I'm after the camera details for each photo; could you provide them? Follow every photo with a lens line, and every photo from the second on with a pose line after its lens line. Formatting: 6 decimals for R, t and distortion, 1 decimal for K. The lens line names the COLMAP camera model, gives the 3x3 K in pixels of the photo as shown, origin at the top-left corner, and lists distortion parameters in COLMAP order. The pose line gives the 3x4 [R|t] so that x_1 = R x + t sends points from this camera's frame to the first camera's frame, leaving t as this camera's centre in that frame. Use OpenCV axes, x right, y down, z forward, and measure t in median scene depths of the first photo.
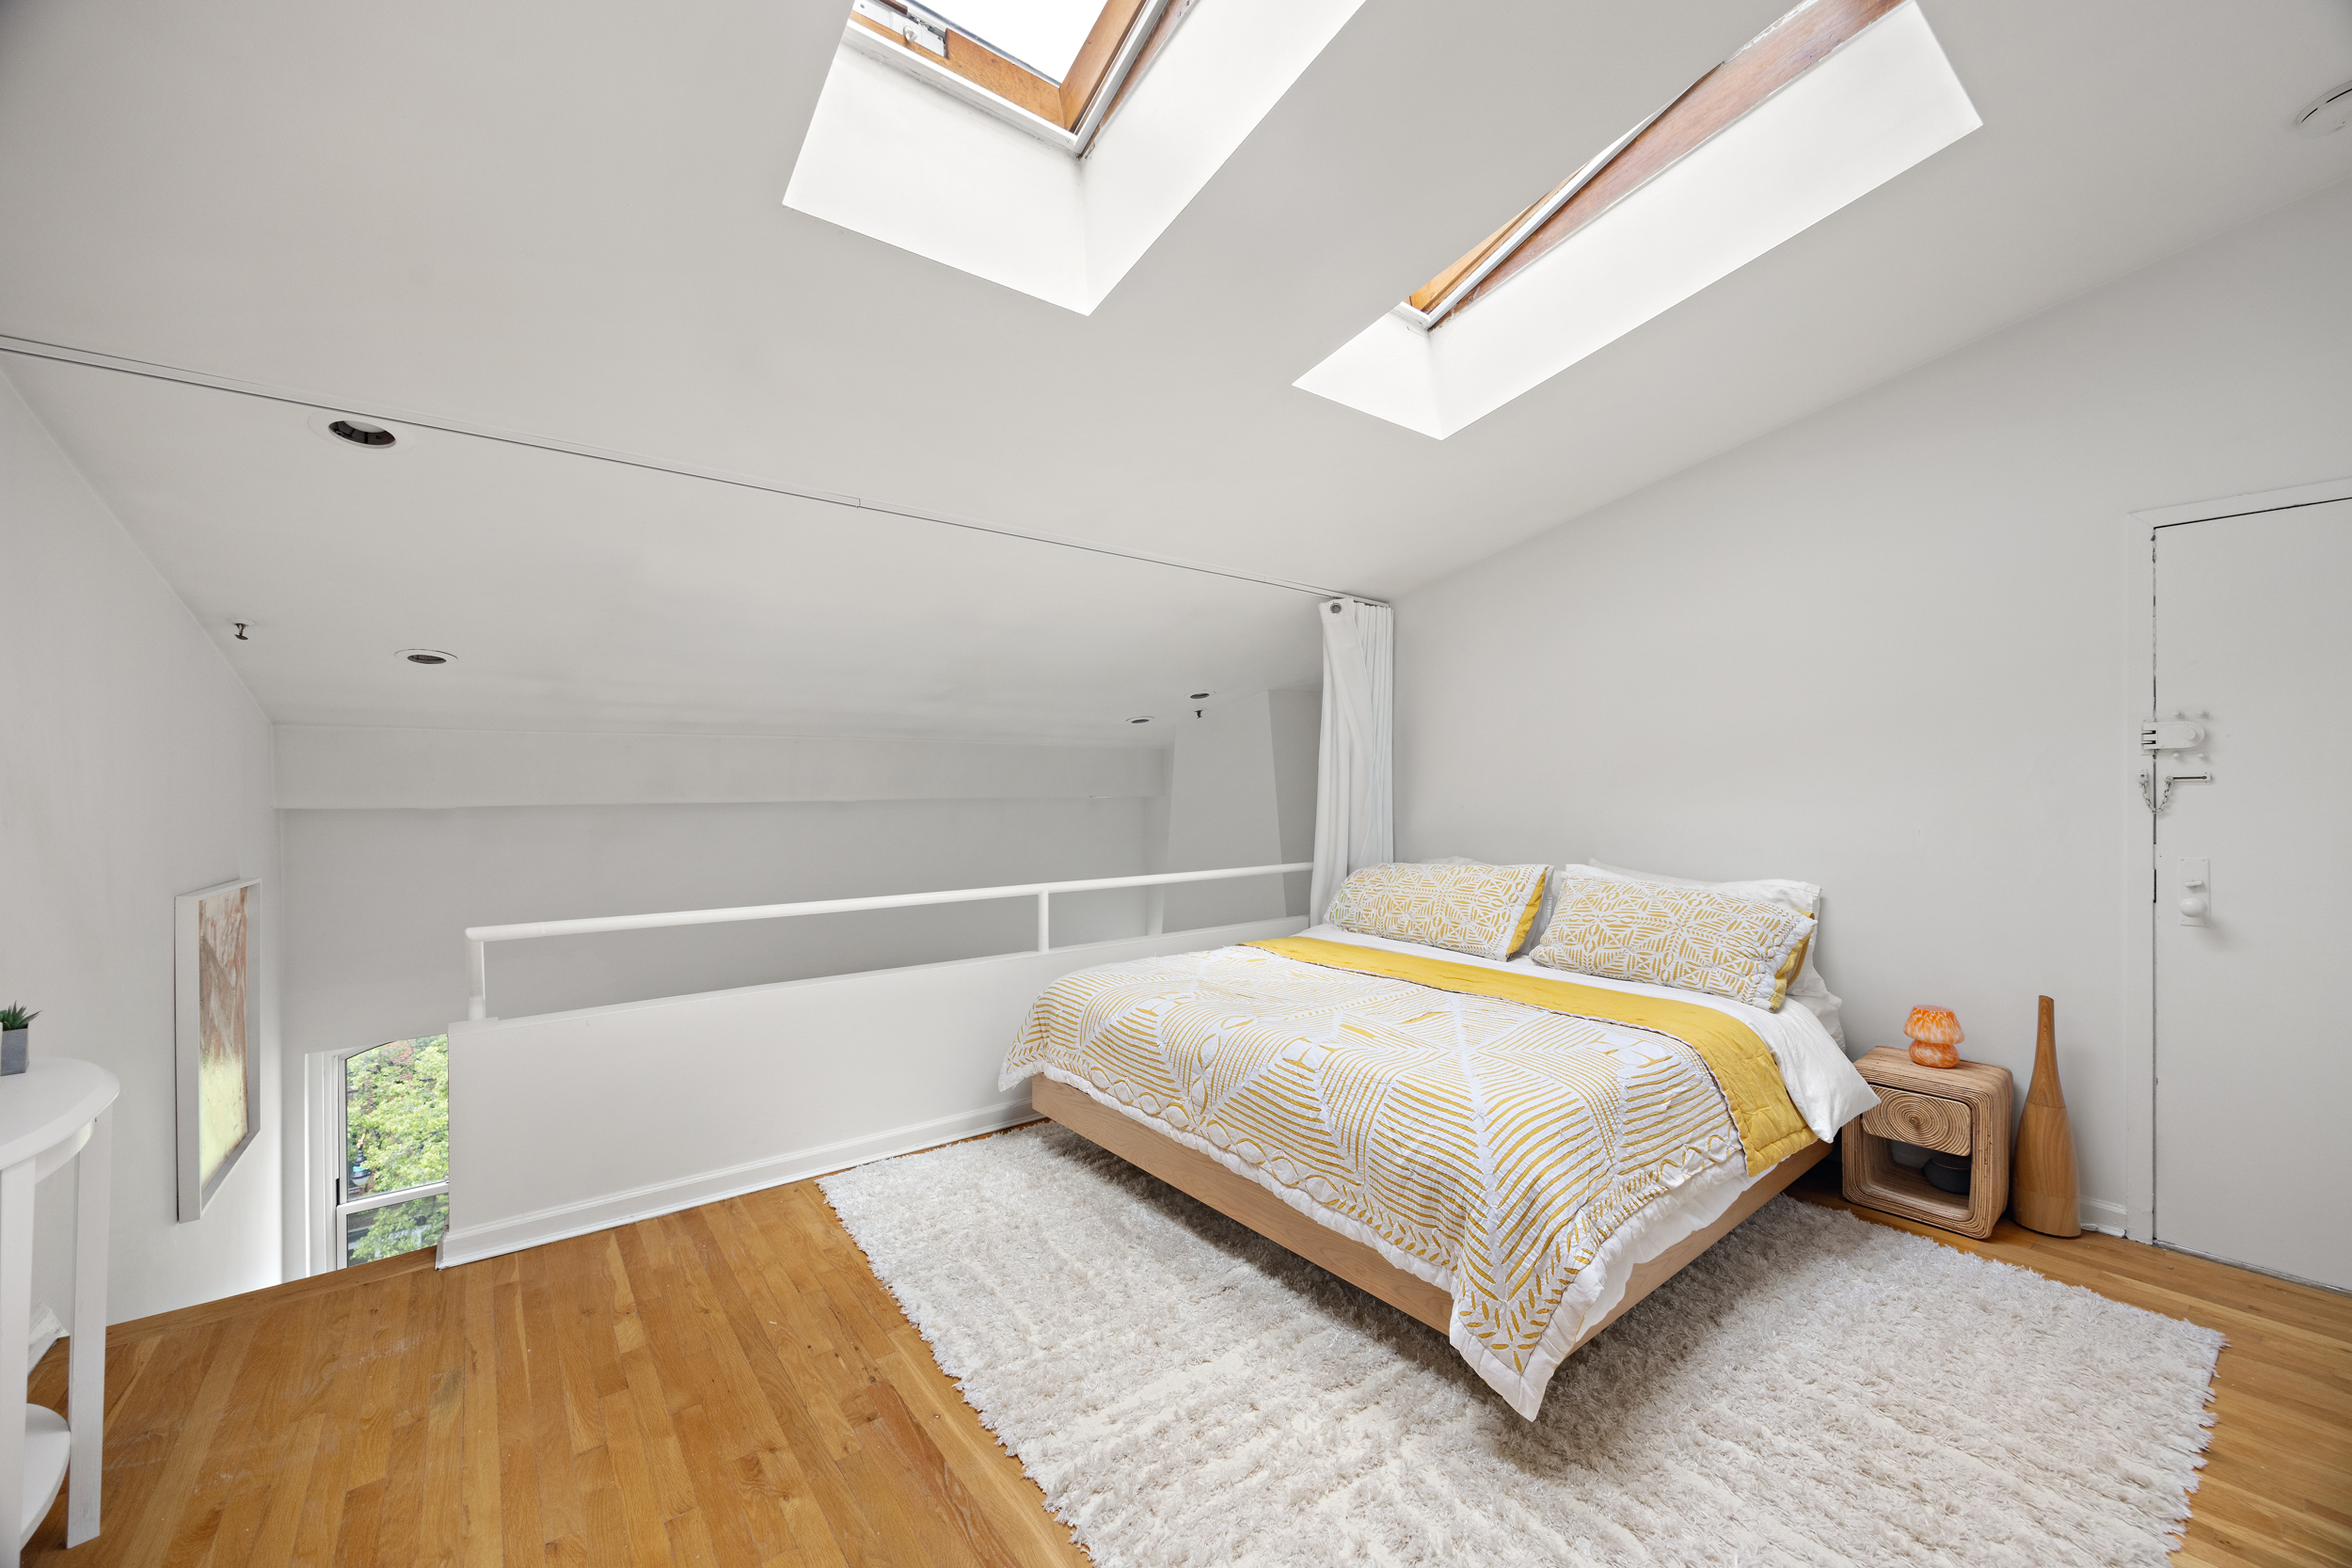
lens RADIAL K [[917.1, 0, 1193.3], [0, 917.1, 789.0], [0, 0, 1]] dist [0.000708, 0.000113]
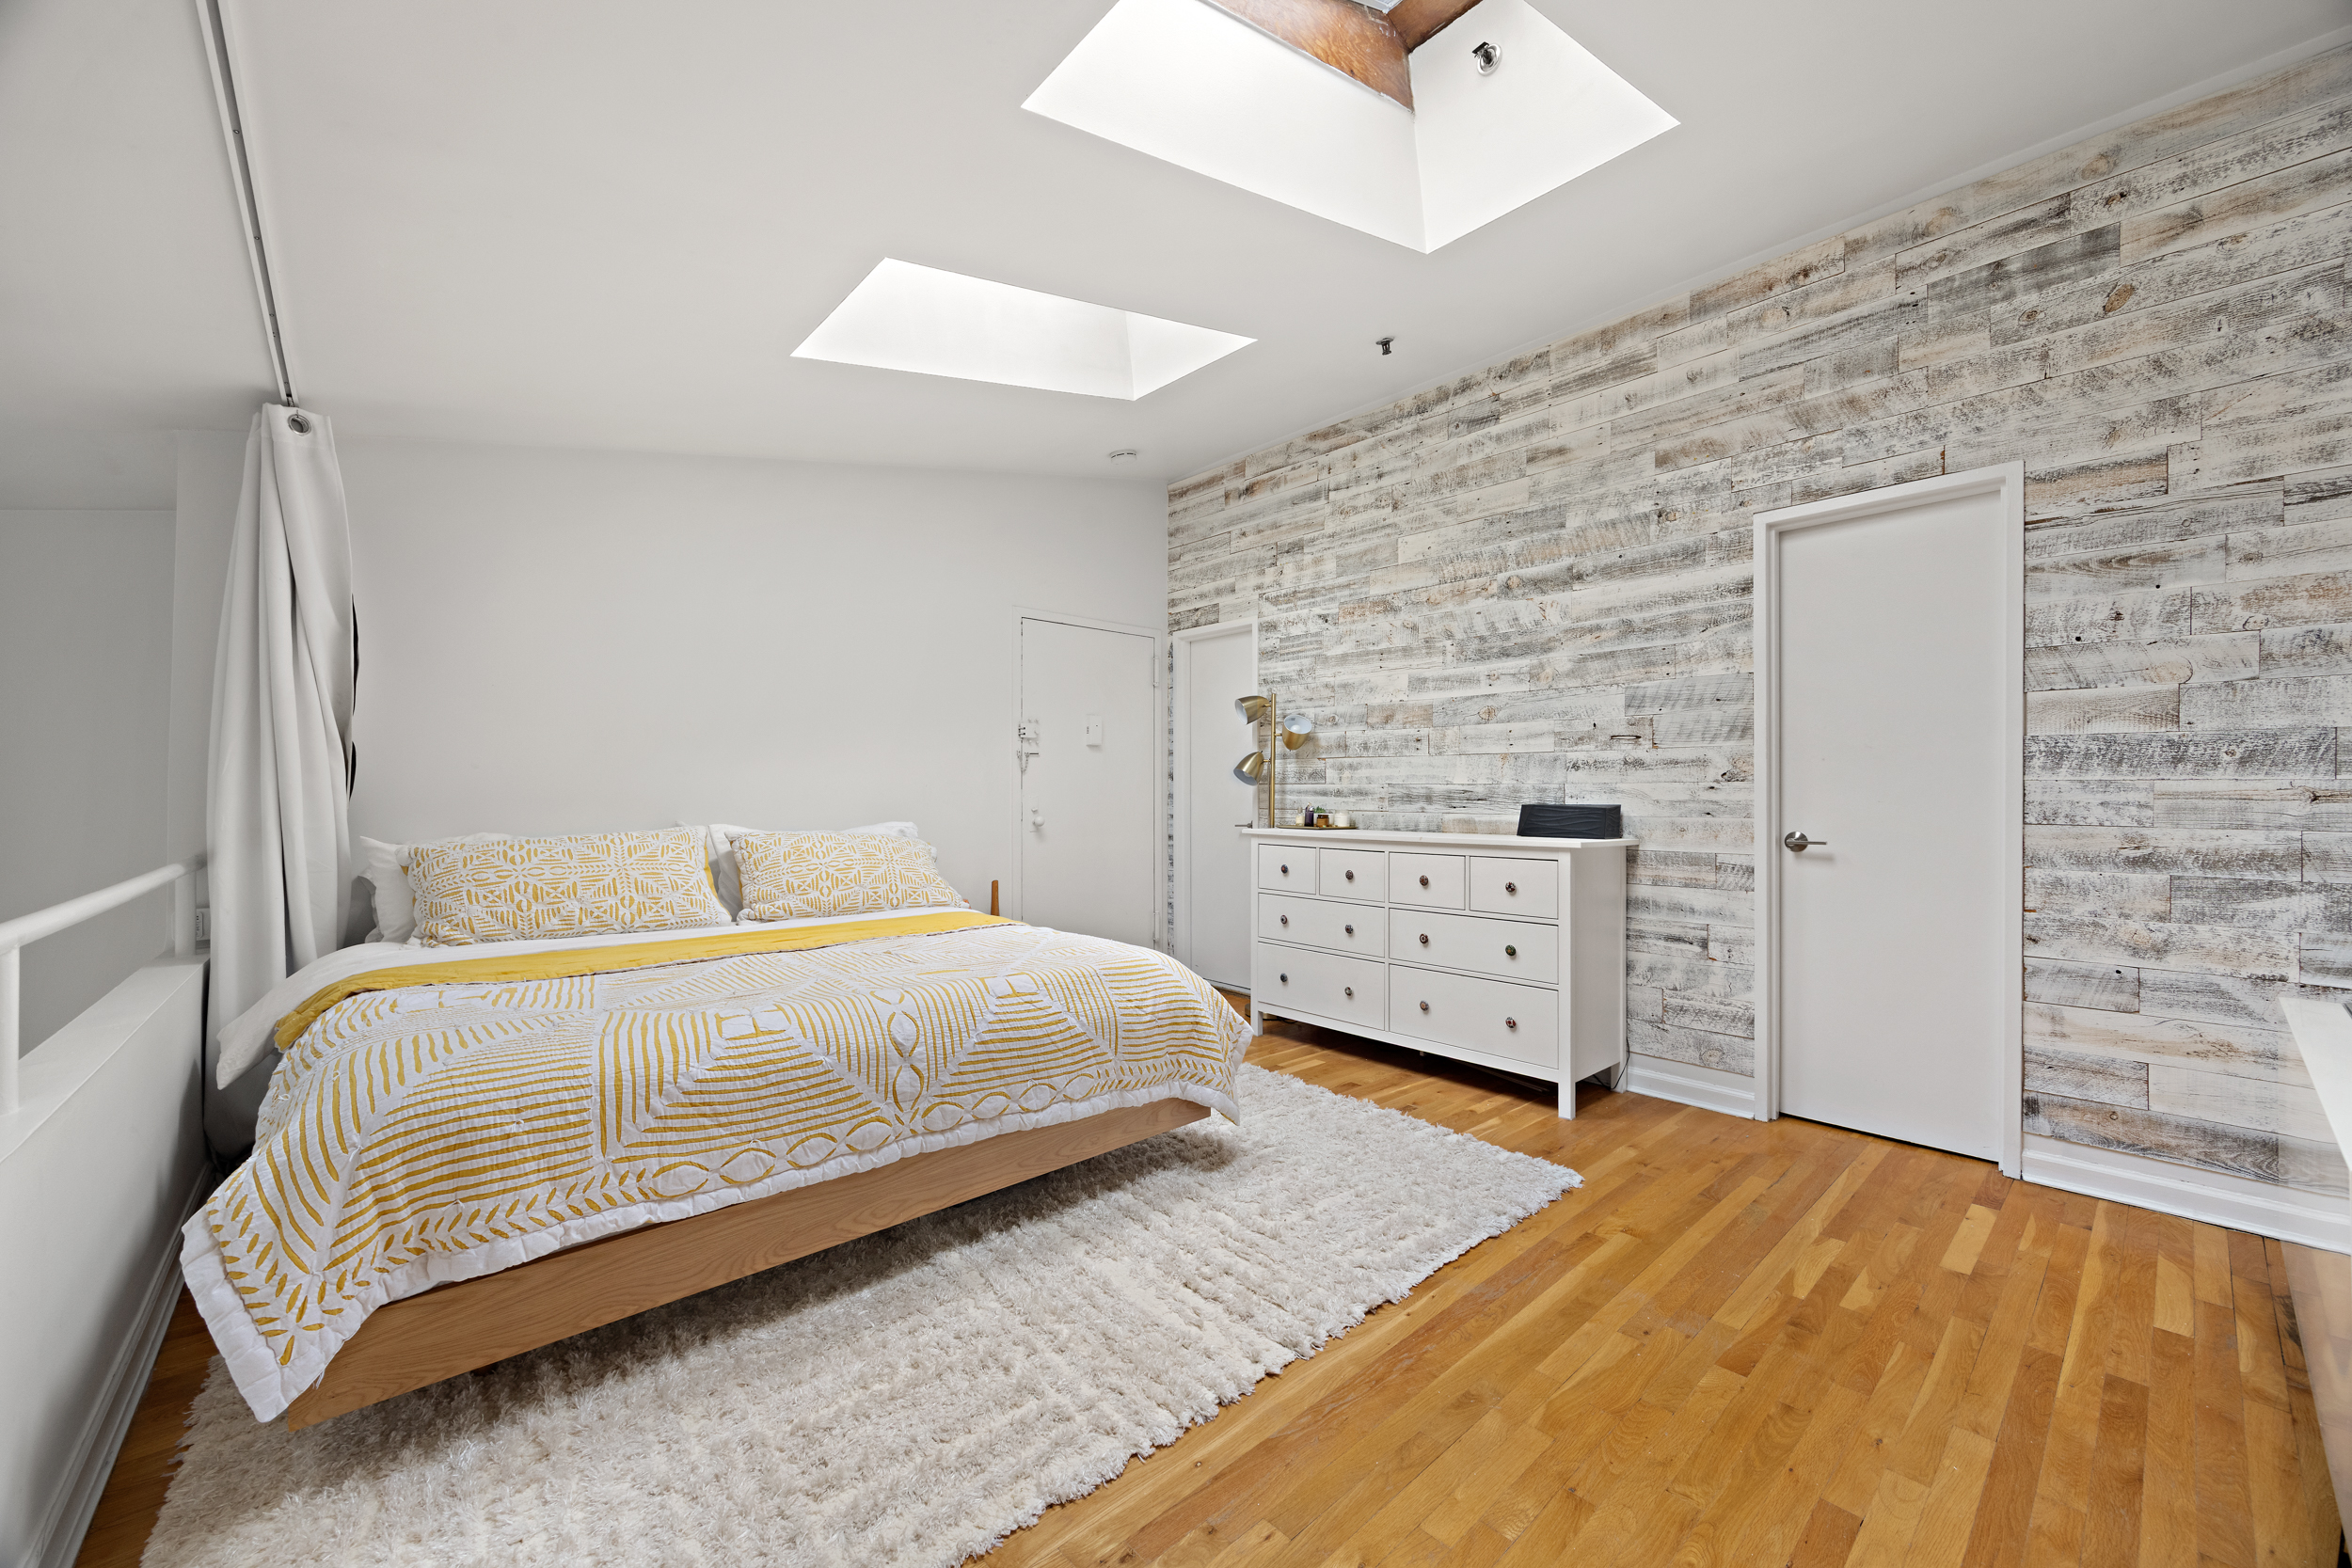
lens RADIAL K [[917.1, 0, 1192.3], [0, 917.1, 789.1], [0, 0, 1]] dist [0.000708, 0.000113]
pose [[-0.078839, 0.008452, 0.996852, -0.831367], [0.002628, 0.999962, -0.008270, 0.077353], [-0.996884, 0.001968, -0.078858, 0.819278]]
